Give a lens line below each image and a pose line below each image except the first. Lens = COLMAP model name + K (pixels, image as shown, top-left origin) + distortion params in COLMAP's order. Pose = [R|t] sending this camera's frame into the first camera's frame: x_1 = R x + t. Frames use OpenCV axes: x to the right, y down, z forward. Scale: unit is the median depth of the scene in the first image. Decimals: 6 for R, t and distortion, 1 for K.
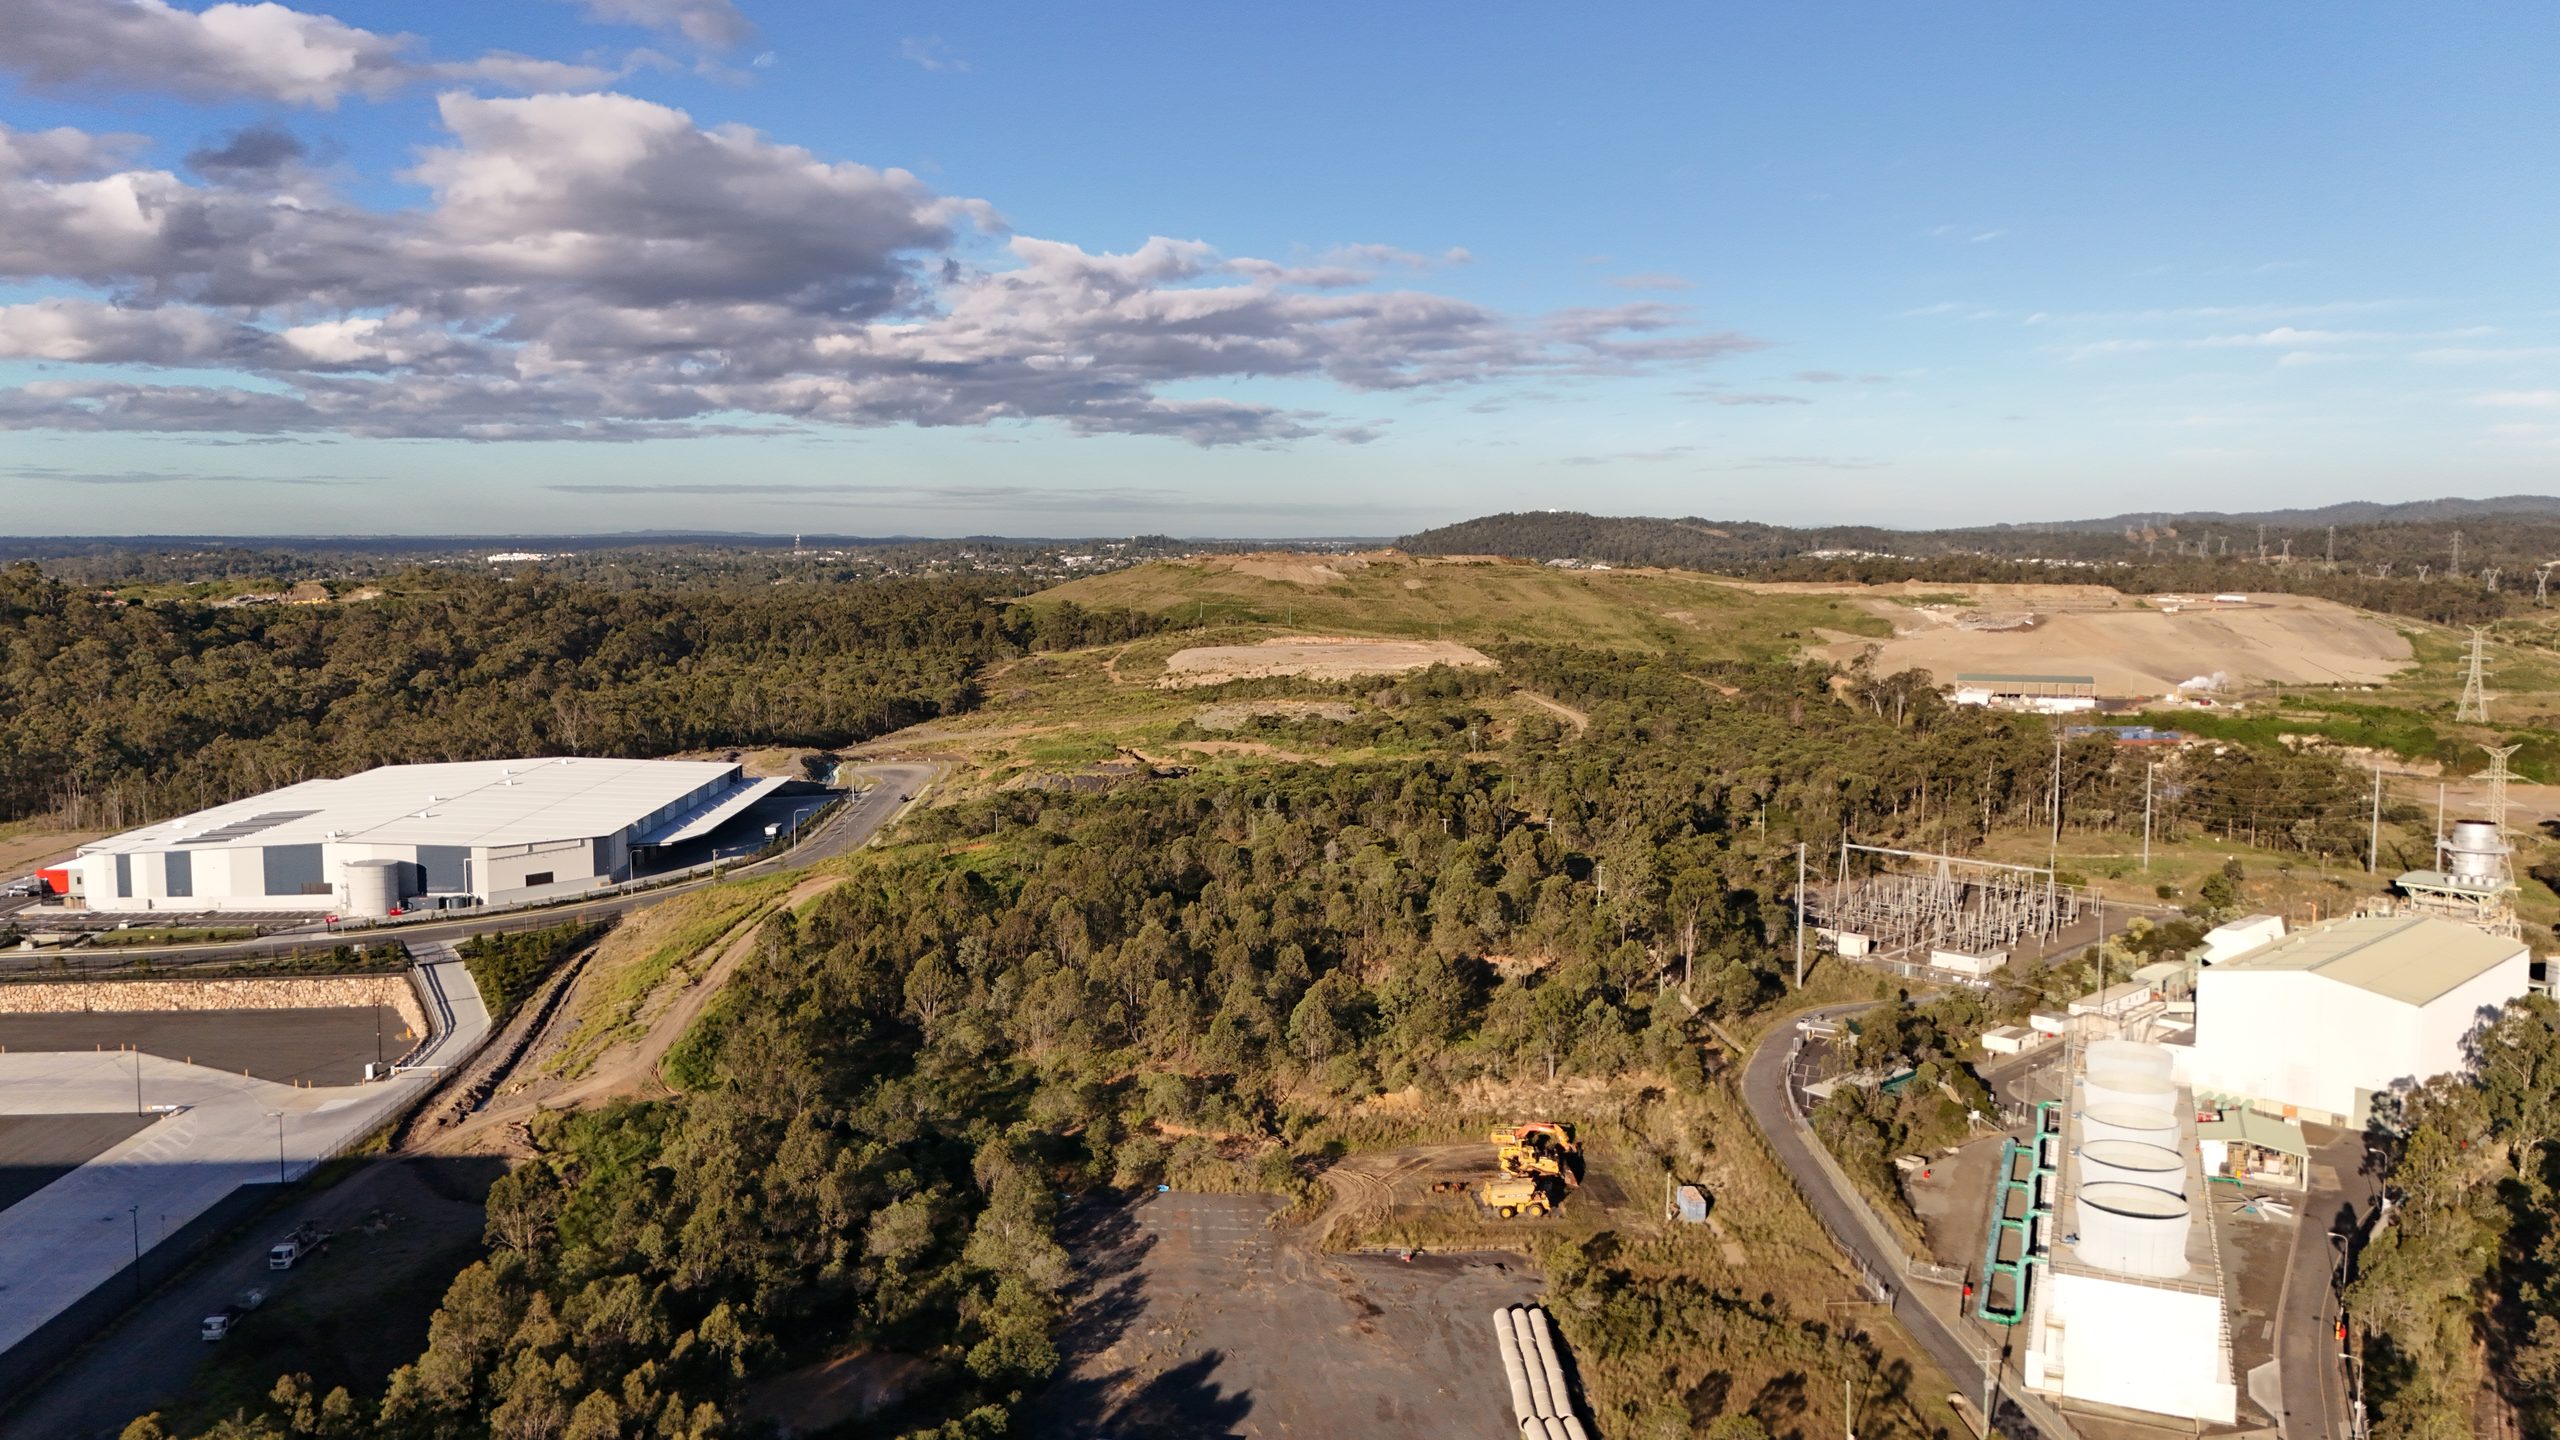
lens RADIAL K [[1885.4, 0, 1272.6], [0, 1885.4, 724.4], [0, 0, 1]] dist [0.052264, -0.025635]
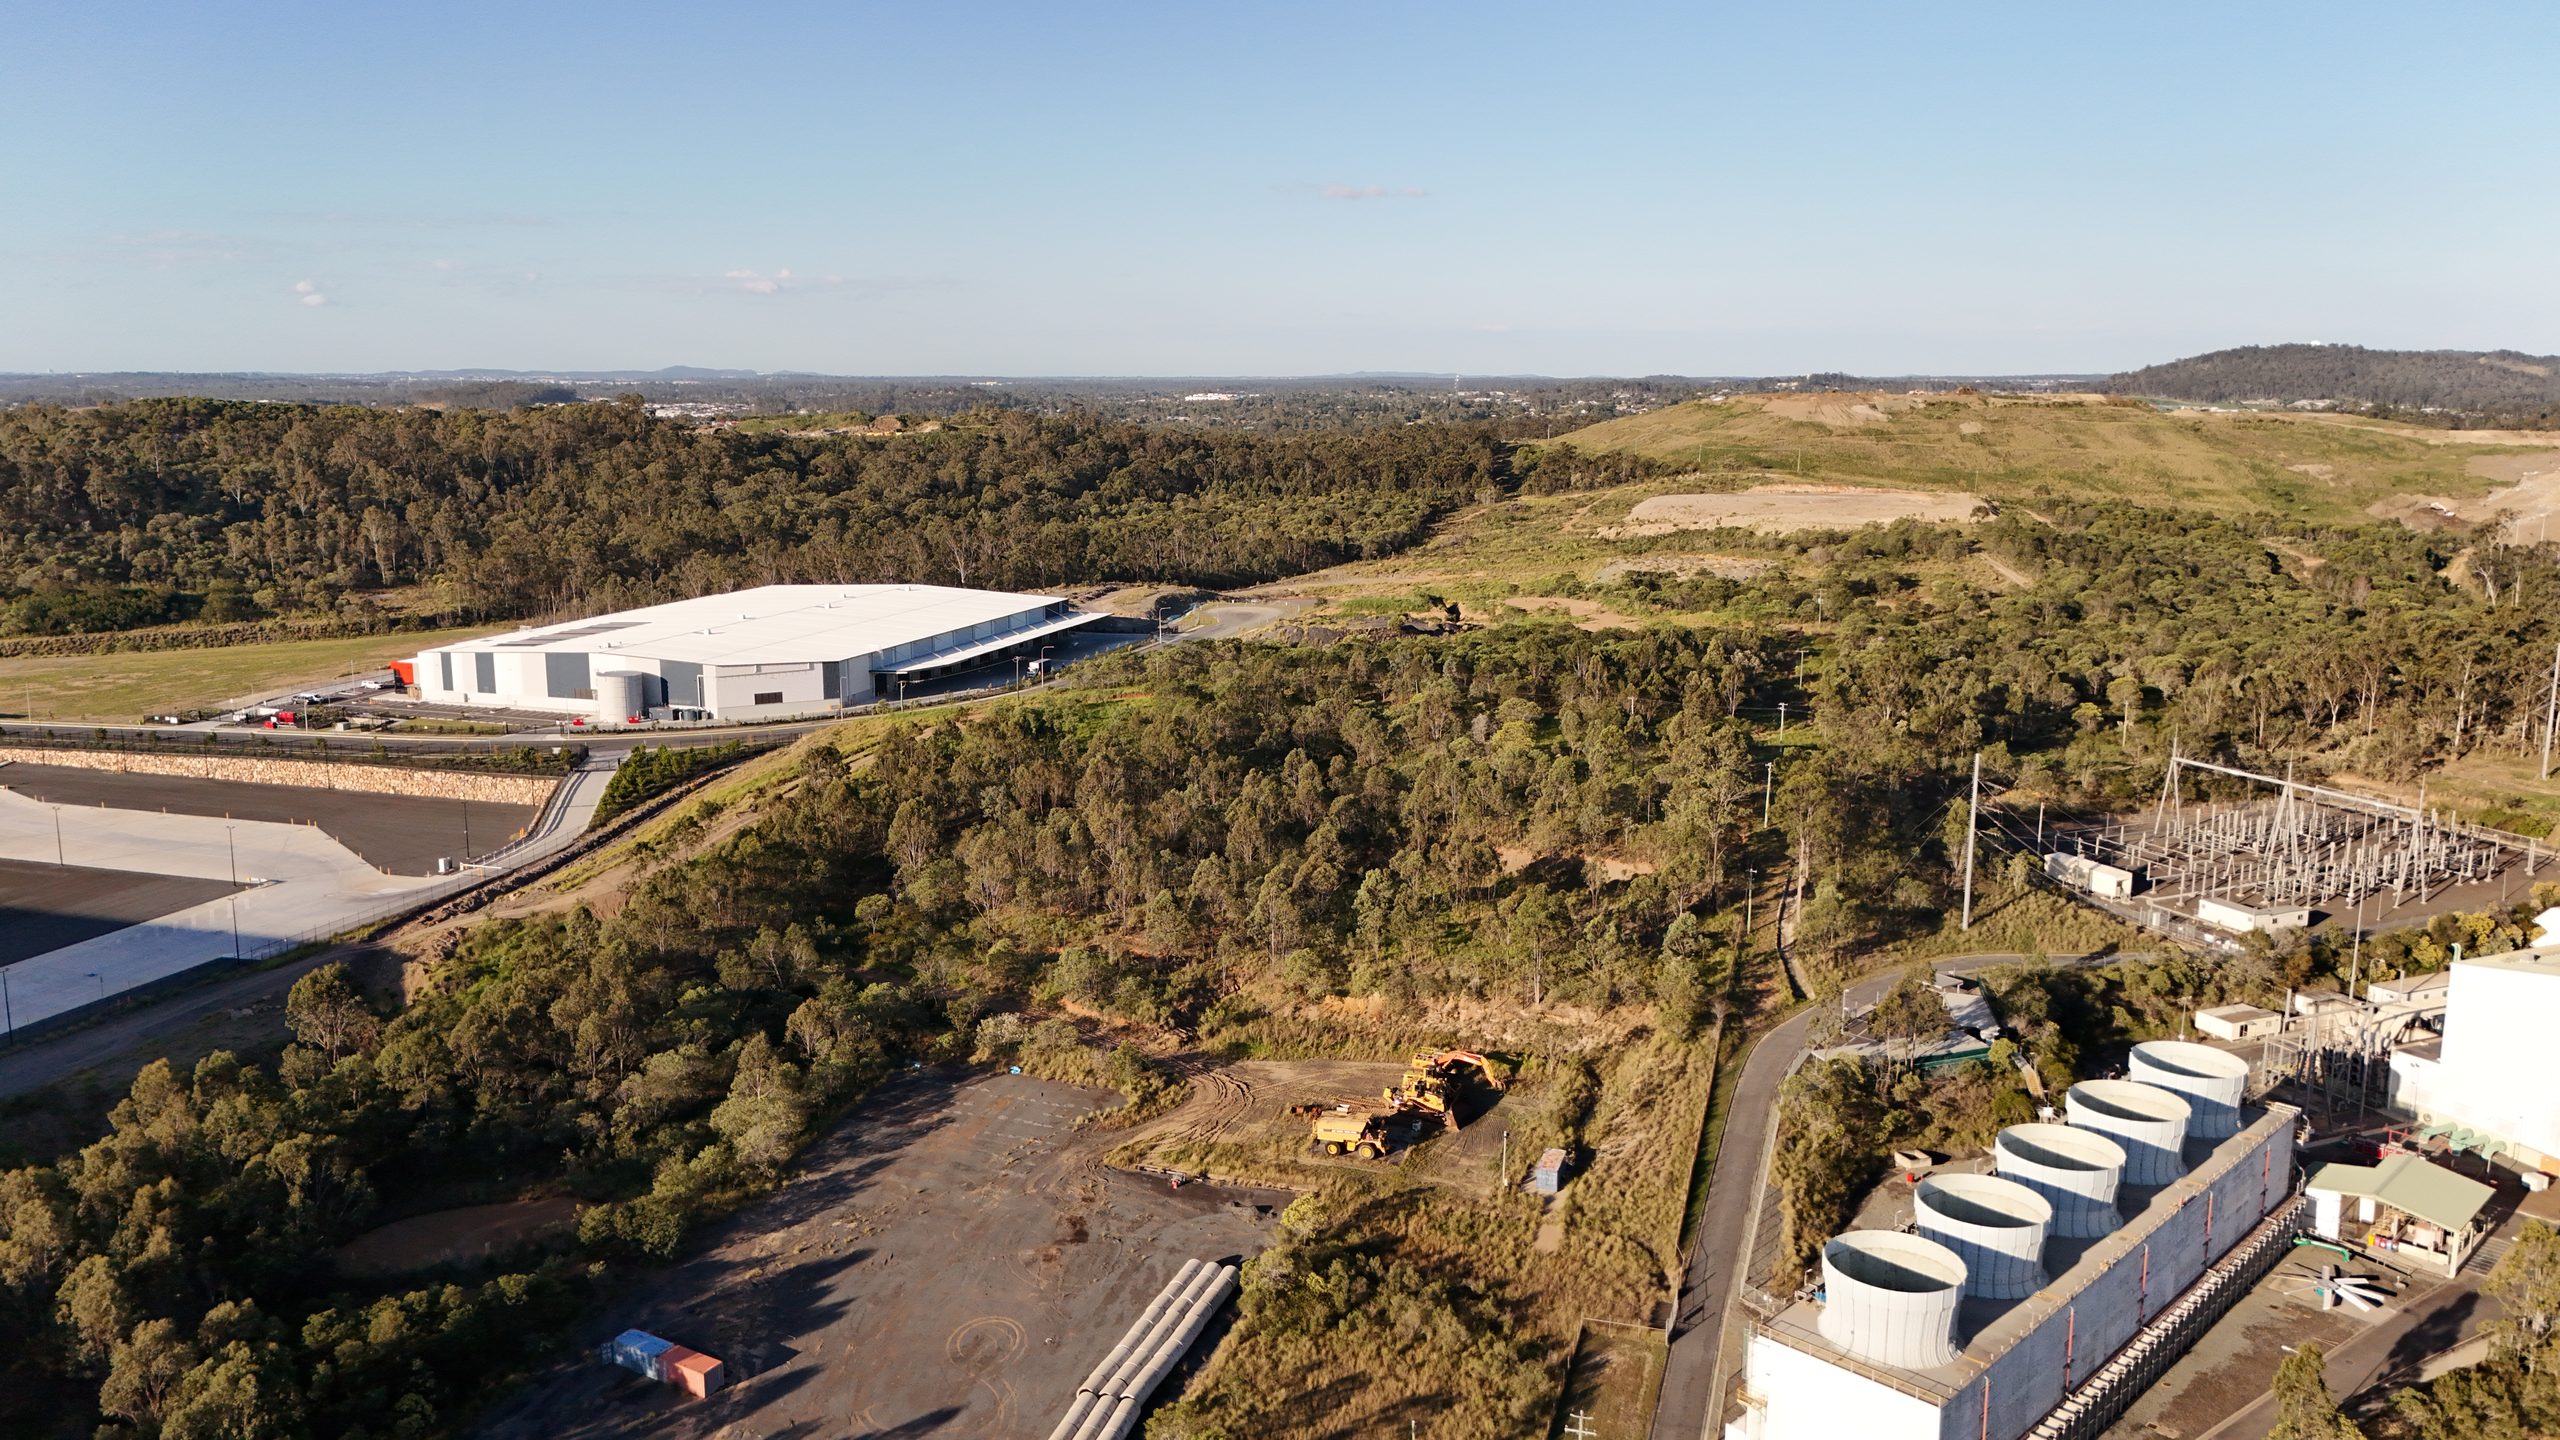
lens RADIAL K [[1885.4, 0, 1273.1], [0, 1885.4, 716.3], [0, 0, 1]] dist [0.052264, -0.025635]
pose [[0.932576, 0.066101, -0.354870, 0.255621], [-0.038093, 0.995623, 0.085347, -0.009380], [0.358958, -0.066075, 0.931012, 0.123655]]
